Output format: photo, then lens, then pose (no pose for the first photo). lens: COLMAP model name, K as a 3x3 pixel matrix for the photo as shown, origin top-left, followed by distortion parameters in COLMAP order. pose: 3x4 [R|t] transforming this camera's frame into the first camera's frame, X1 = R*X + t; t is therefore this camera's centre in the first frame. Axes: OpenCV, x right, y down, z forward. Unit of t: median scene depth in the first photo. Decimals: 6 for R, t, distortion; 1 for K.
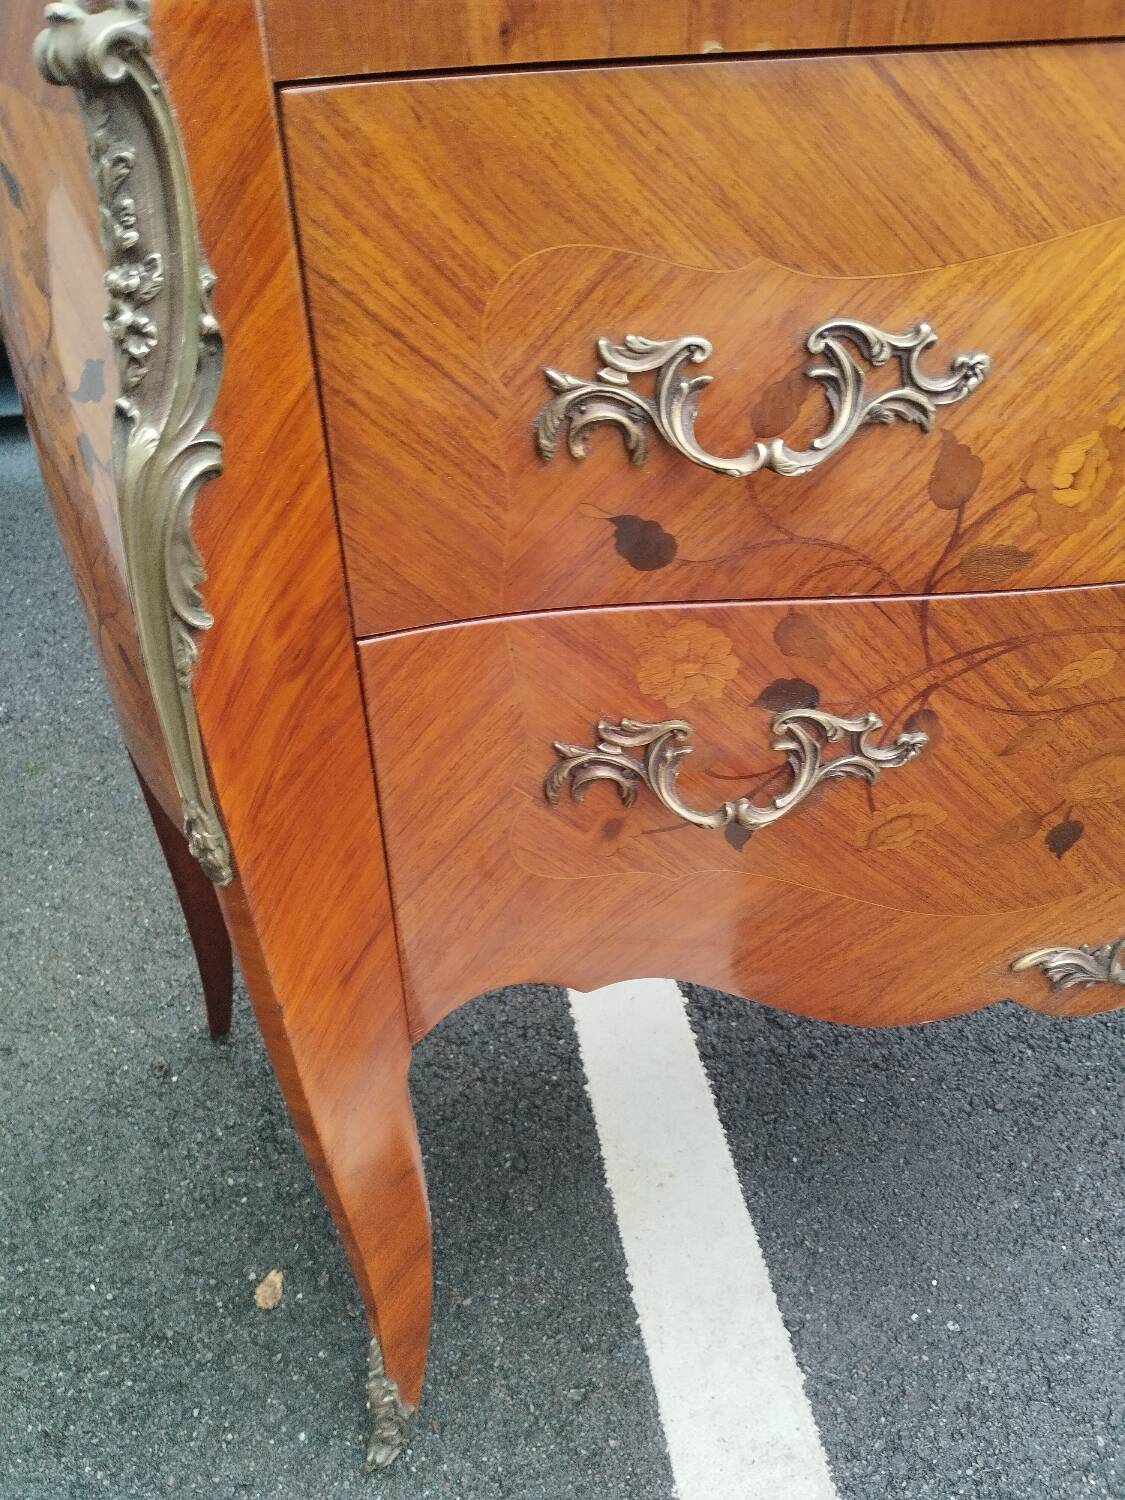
lens RADIAL K [[1284.2, 0, 559.6], [0, 1284.2, 754.9], [0, 0, 1]] dist [0.063942, -0.092531]
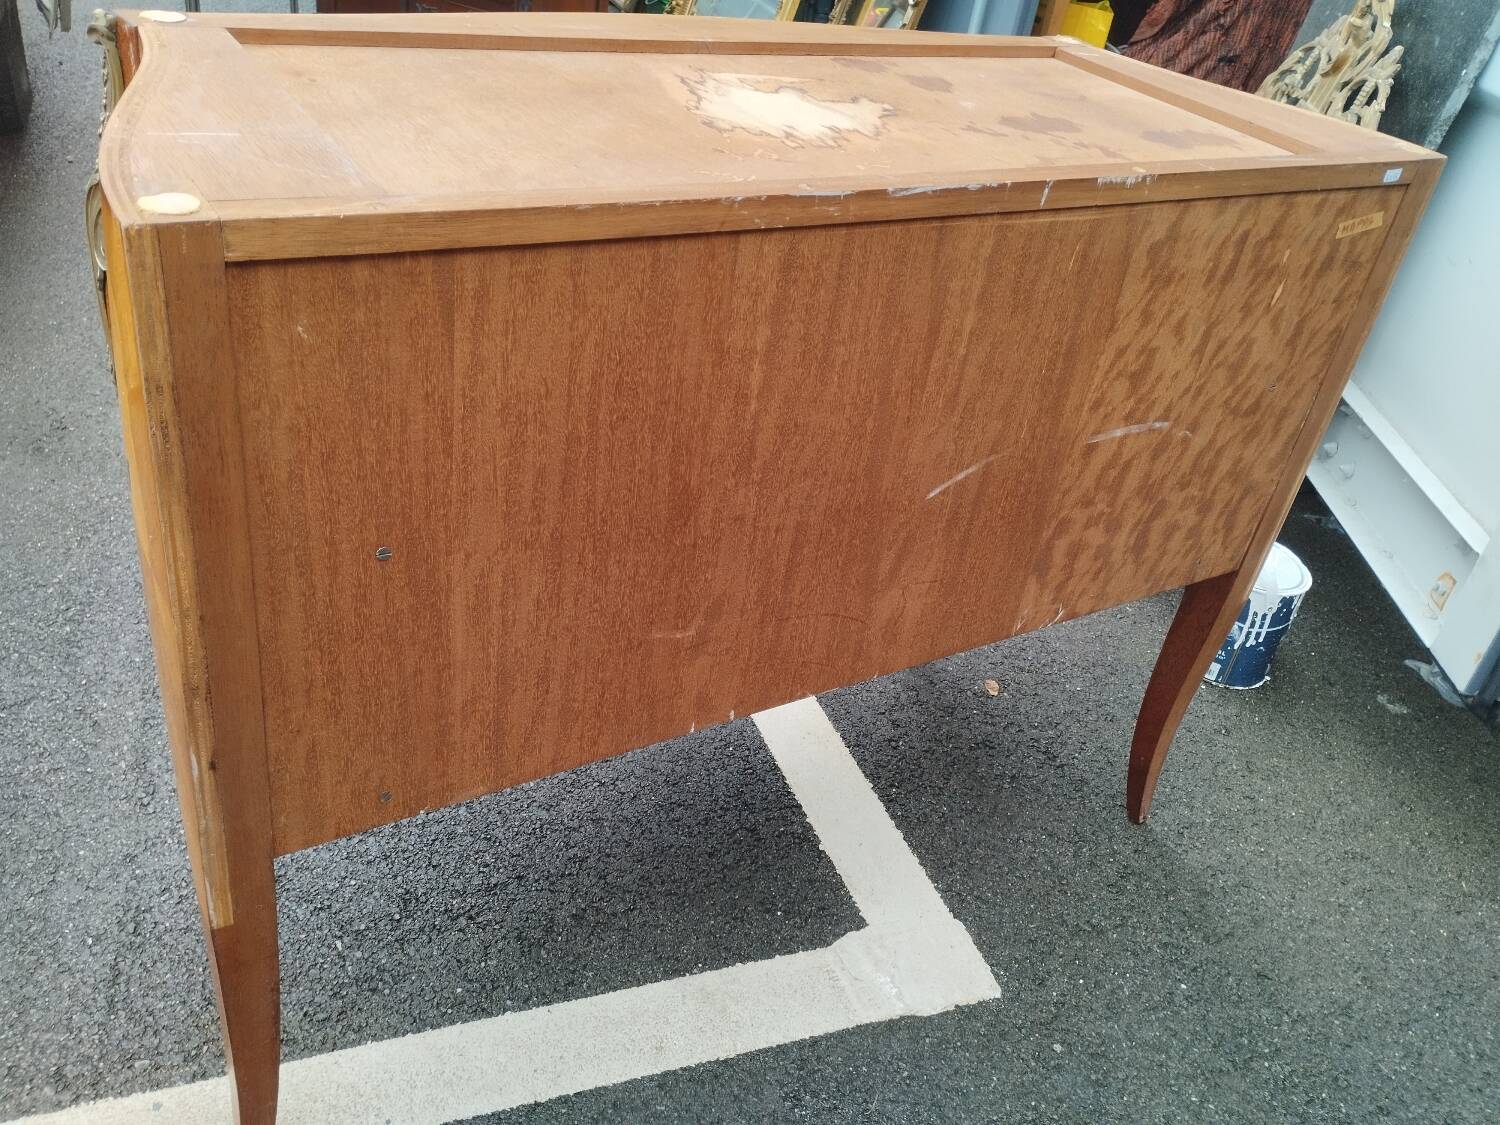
lens RADIAL K [[1284.2, 0, 736.2], [0, 1284.2, 555.0], [0, 0, 1]] dist [0.063942, -0.092531]
pose [[-0.971919, 0.000083, -0.235317, 0.659819], [-0.222754, 0.322046, 0.920145, -1.460968], [0.075859, 0.946724, -0.312984, 1.533504]]
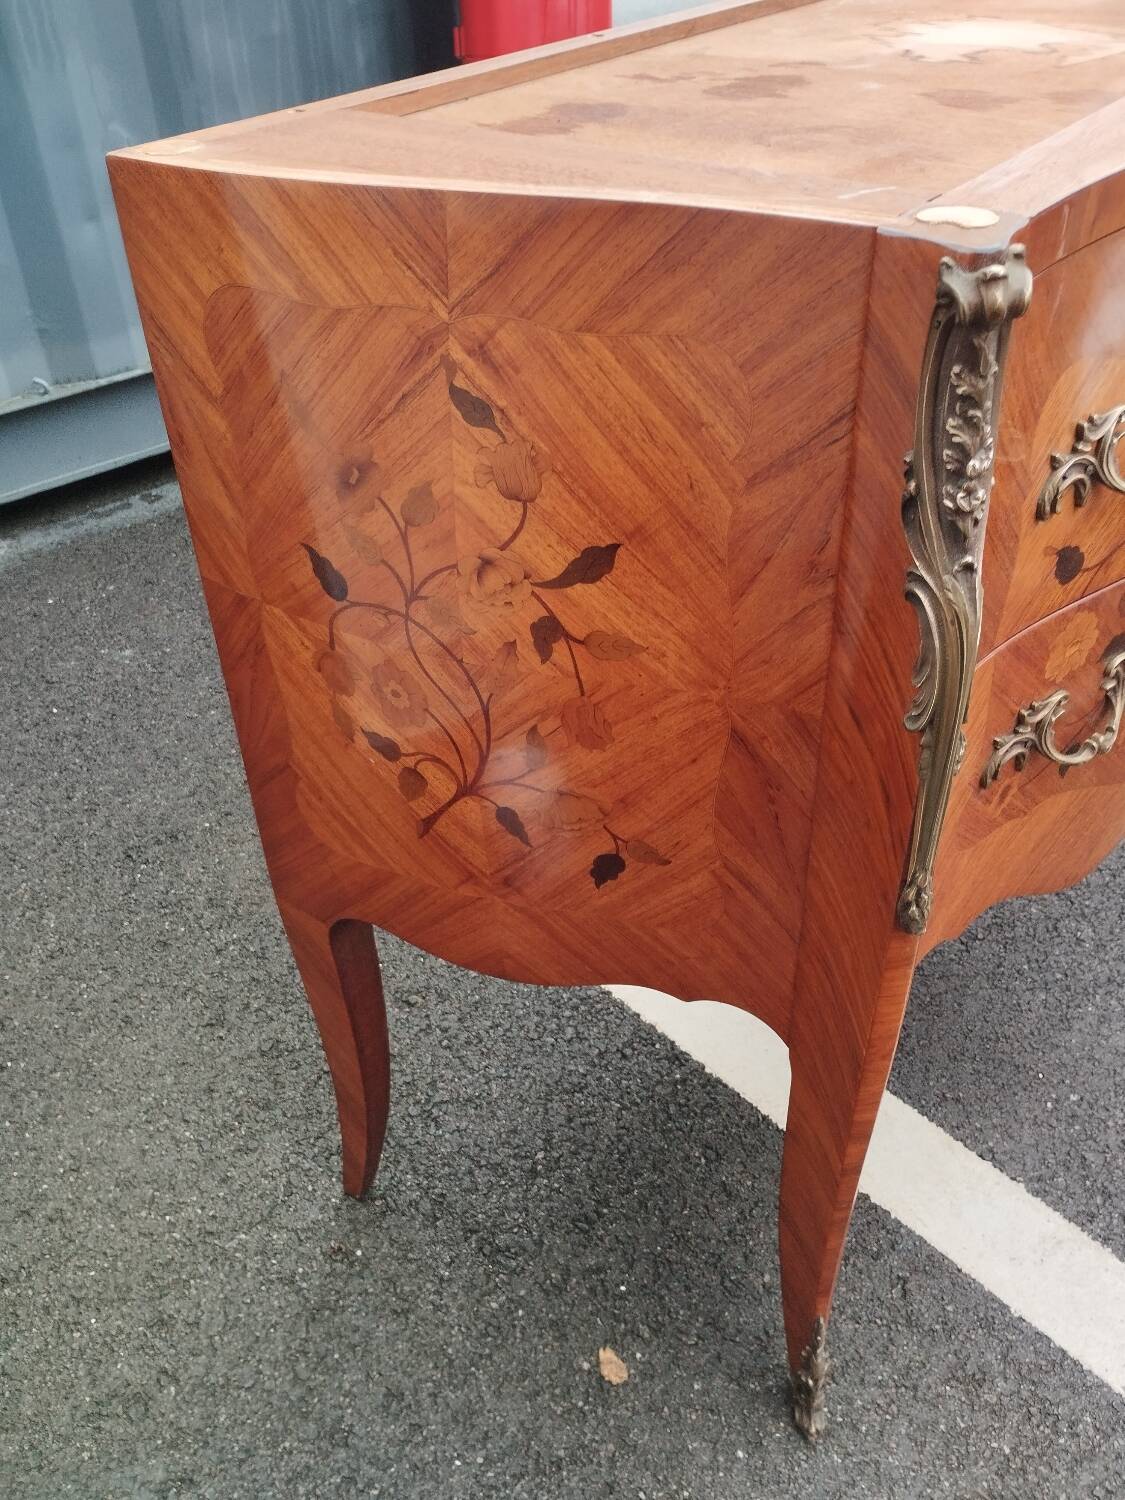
lens RADIAL K [[1284.2, 0, 565.1], [0, 1284.2, 742.2], [0, 0, 1]] dist [0.063942, -0.092531]
pose [[0.834359, -0.330458, 0.441183, -0.615704], [0.337953, 0.938972, 0.064184, -0.155597], [-0.435468, 0.095547, 0.895119, 0.037521]]
